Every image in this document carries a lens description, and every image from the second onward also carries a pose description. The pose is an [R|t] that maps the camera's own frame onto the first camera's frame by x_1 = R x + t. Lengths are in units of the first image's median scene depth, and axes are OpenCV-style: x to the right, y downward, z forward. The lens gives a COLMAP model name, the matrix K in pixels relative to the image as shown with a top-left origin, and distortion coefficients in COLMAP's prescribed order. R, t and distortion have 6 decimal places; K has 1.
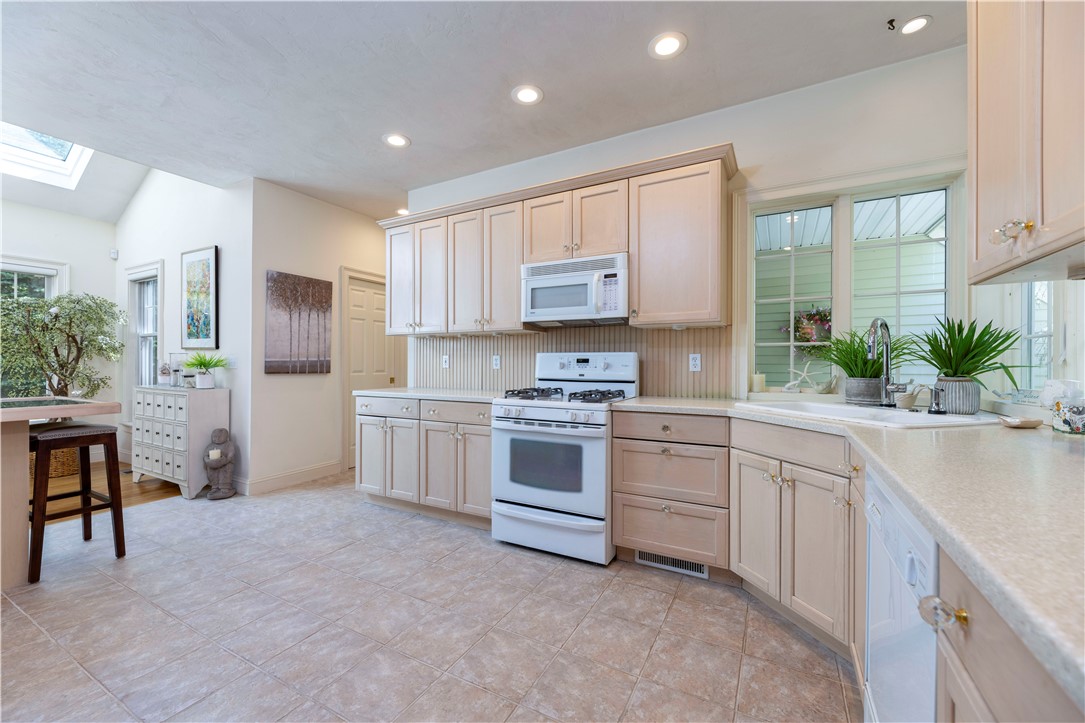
lens RADIAL K [[433.5, 0, 537.3], [0, 433.5, 362.7], [0, 0, 1]] dist [-0.000958, -0.000730]
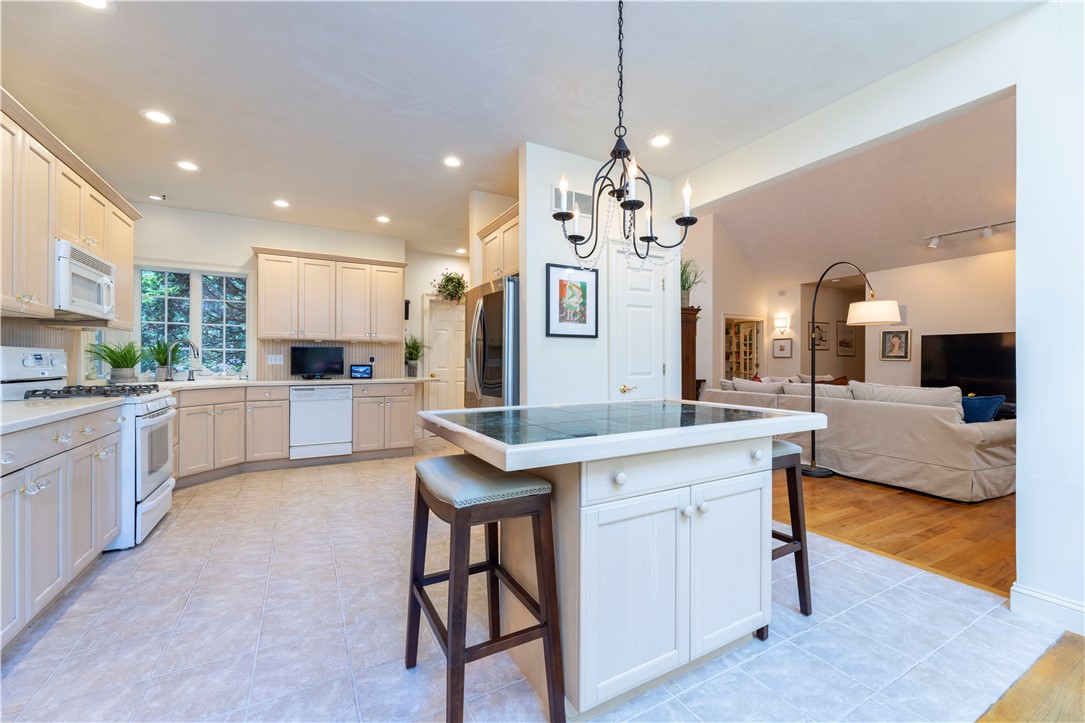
lens RADIAL K [[433.5, 0, 538.5], [0, 433.5, 362.6], [0, 0, 1]] dist [-0.000958, -0.000730]
pose [[-0.843824, -0.005676, 0.536590, -1.275715], [-0.004266, 0.999983, 0.003869, -0.001162], [-0.536603, 0.000976, -0.843834, 1.255202]]
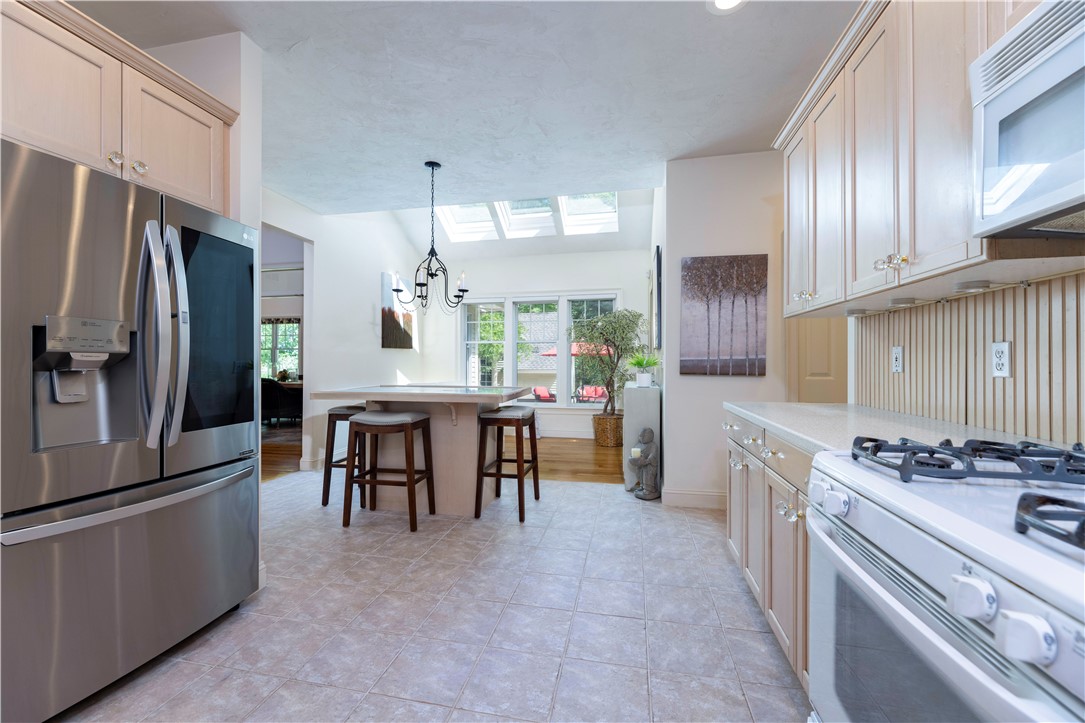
lens RADIAL K [[433.5, 0, 541.7], [0, 433.5, 359.8], [0, 0, 1]] dist [-0.000958, -0.000730]
pose [[0.292302, -0.005492, -0.956310, 0.191508], [-0.000789, 0.999982, -0.005984, 0.001980], [0.956326, 0.002504, 0.292293, 0.608711]]
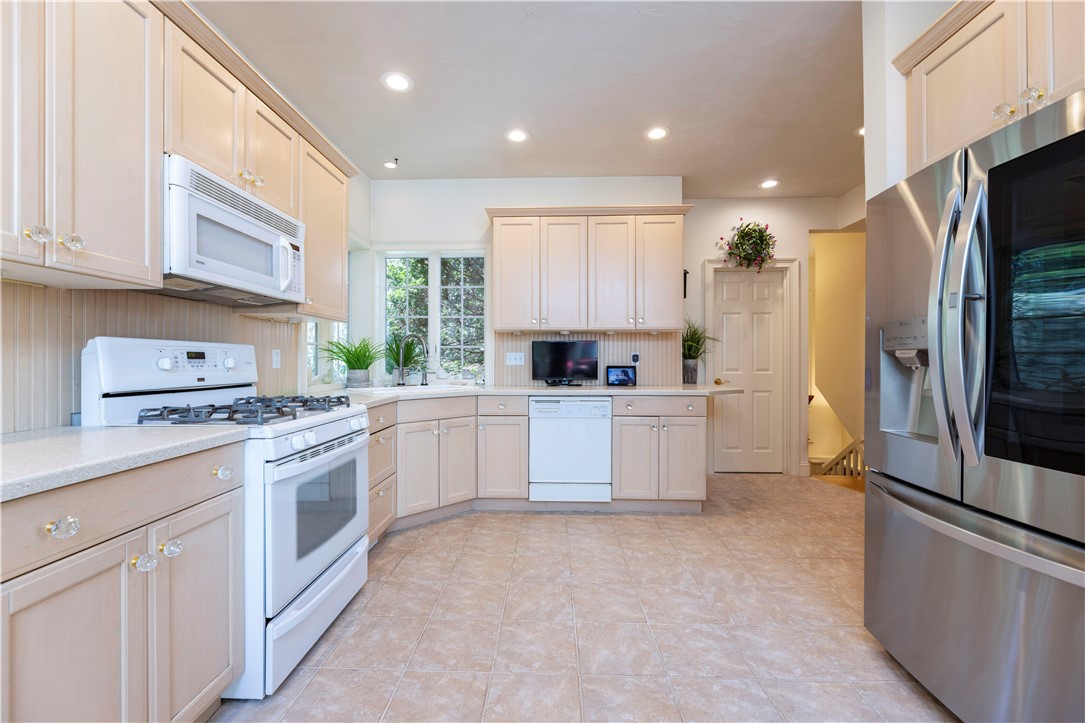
lens RADIAL K [[433.5, 0, 538.7], [0, 433.5, 361.6], [0, 0, 1]] dist [-0.000958, -0.000730]
pose [[-0.453750, -0.003332, 0.891123, -0.670198], [-0.000272, 0.999993, 0.003601, 0.001647], [-0.891129, 0.001392, -0.453747, 0.893304]]
